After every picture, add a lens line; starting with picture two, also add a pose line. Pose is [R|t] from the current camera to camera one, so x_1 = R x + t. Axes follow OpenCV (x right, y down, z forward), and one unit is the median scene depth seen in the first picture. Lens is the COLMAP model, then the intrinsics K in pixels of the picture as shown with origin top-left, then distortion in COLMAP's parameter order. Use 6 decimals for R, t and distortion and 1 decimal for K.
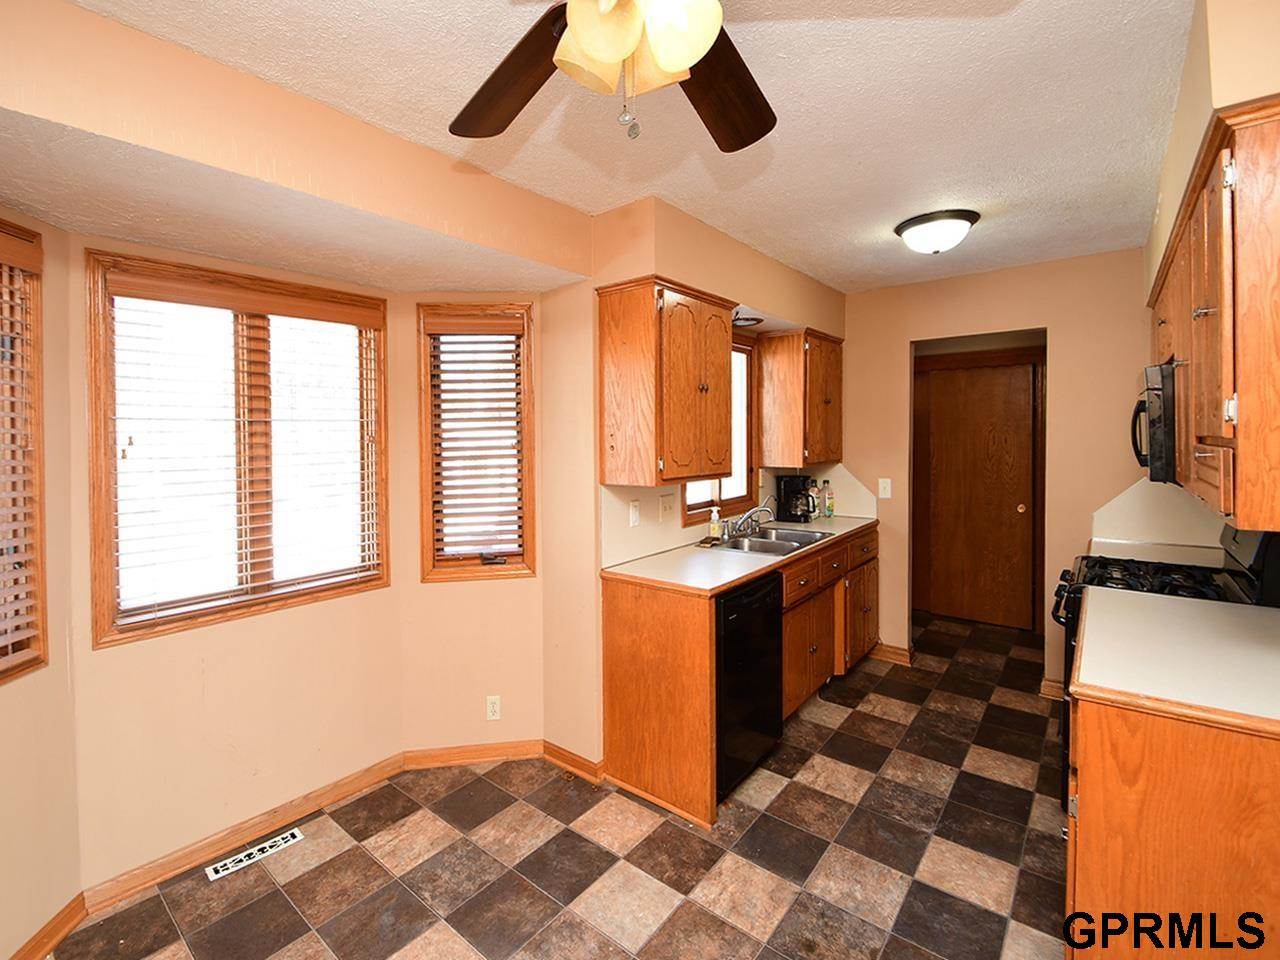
lens RADIAL K [[557.3, 0, 640.0], [0, 557.3, 480.0], [0, 0, 1]] dist [-0.001114, -0.000804]
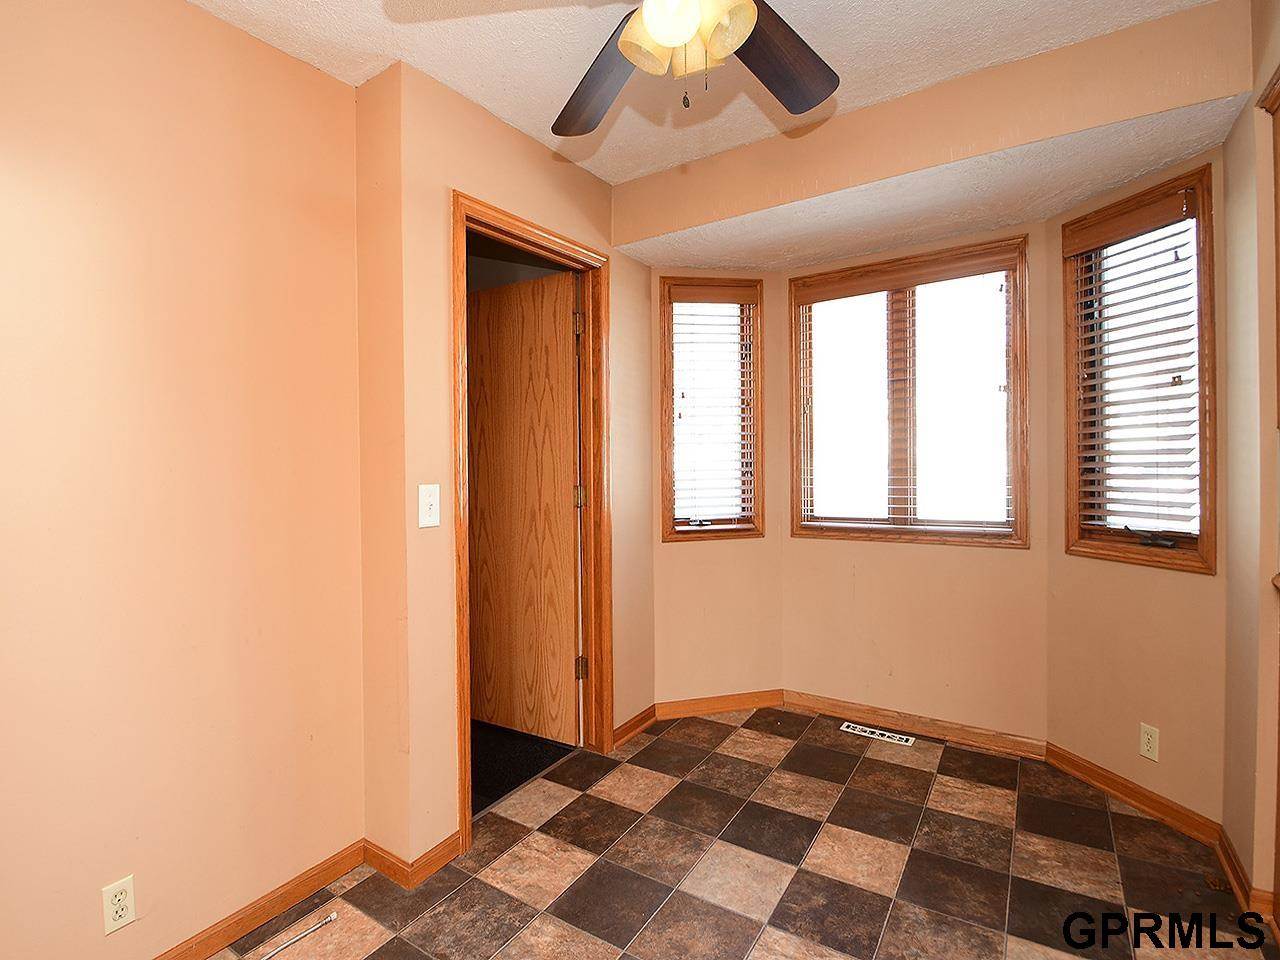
lens RADIAL K [[626.3, 0, 640.0], [0, 626.3, 480.0], [0, 0, 1]] dist [-0.001591, 0.000051]
pose [[0.157632, 0.063325, -0.985465, 0.540596], [-0.029035, 0.997808, 0.059473, 0.041871], [0.987071, 0.019238, 0.159125, 0.243829]]
